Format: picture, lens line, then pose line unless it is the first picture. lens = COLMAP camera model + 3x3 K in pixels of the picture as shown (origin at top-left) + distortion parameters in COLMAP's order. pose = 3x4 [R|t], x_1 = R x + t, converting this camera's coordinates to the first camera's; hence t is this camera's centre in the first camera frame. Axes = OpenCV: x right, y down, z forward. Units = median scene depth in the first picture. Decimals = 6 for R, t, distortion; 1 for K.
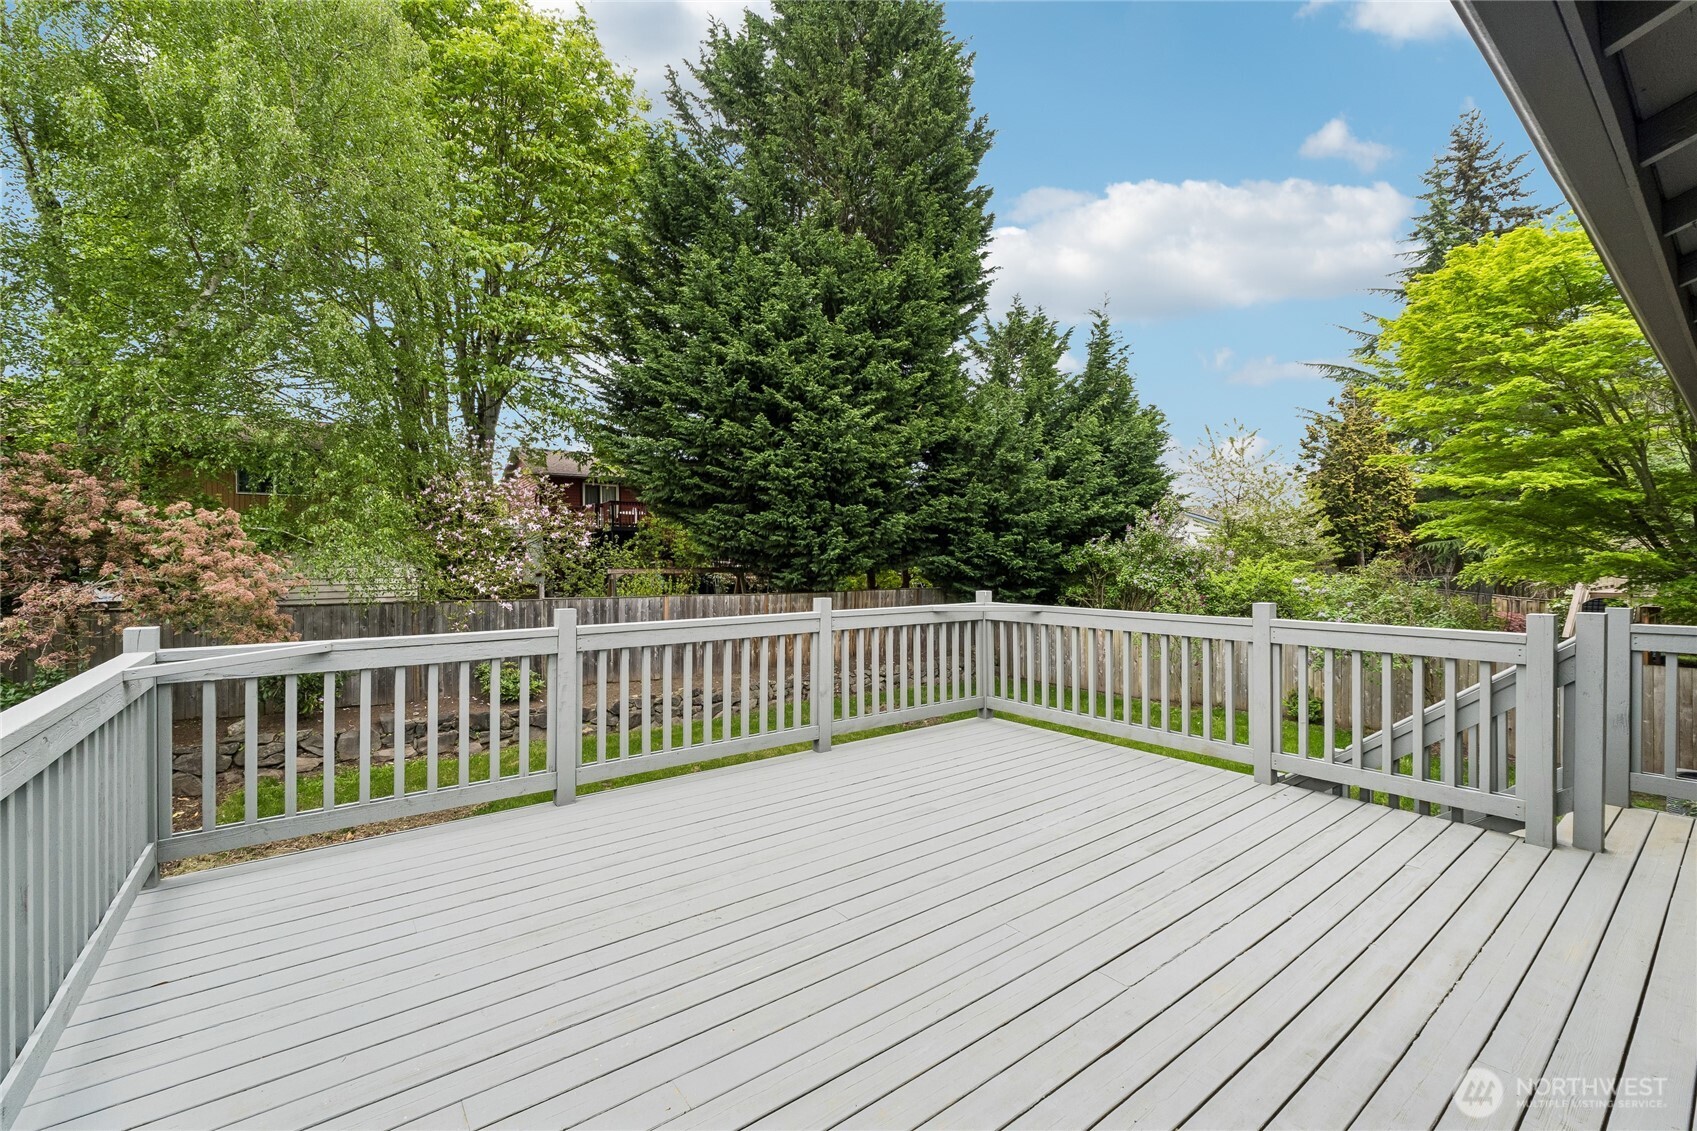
lens RADIAL K [[726.3, 0, 848.5], [0, 726.3, 565.5], [0, 0, 1]] dist [0.000064, -0.000072]
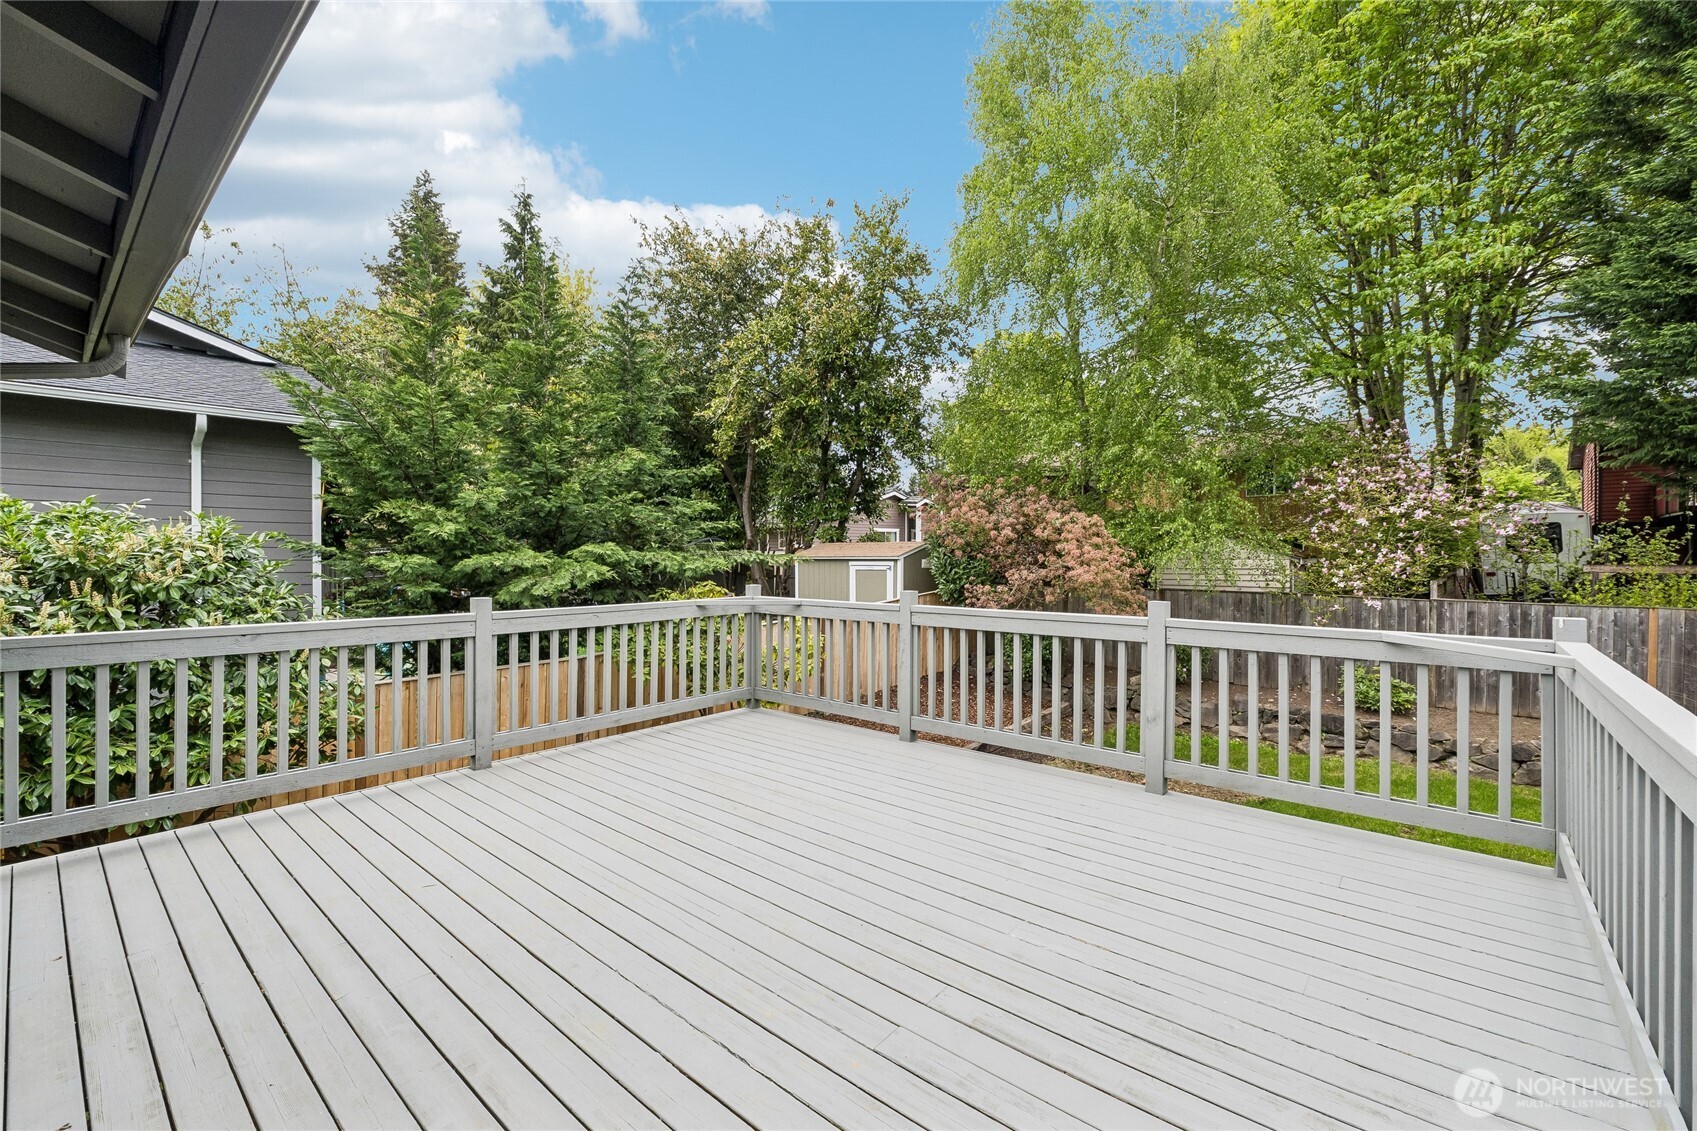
lens RADIAL K [[699.0, 0, 850.6], [0, 699.0, 553.2], [0, 0, 1]] dist [-0.004160, -0.000343]
pose [[0.213073, 0.002712, -0.977032, 0.281119], [-0.008580, 0.999963, 0.000905, -0.002504], [0.976999, 0.008190, 0.213088, 0.220229]]
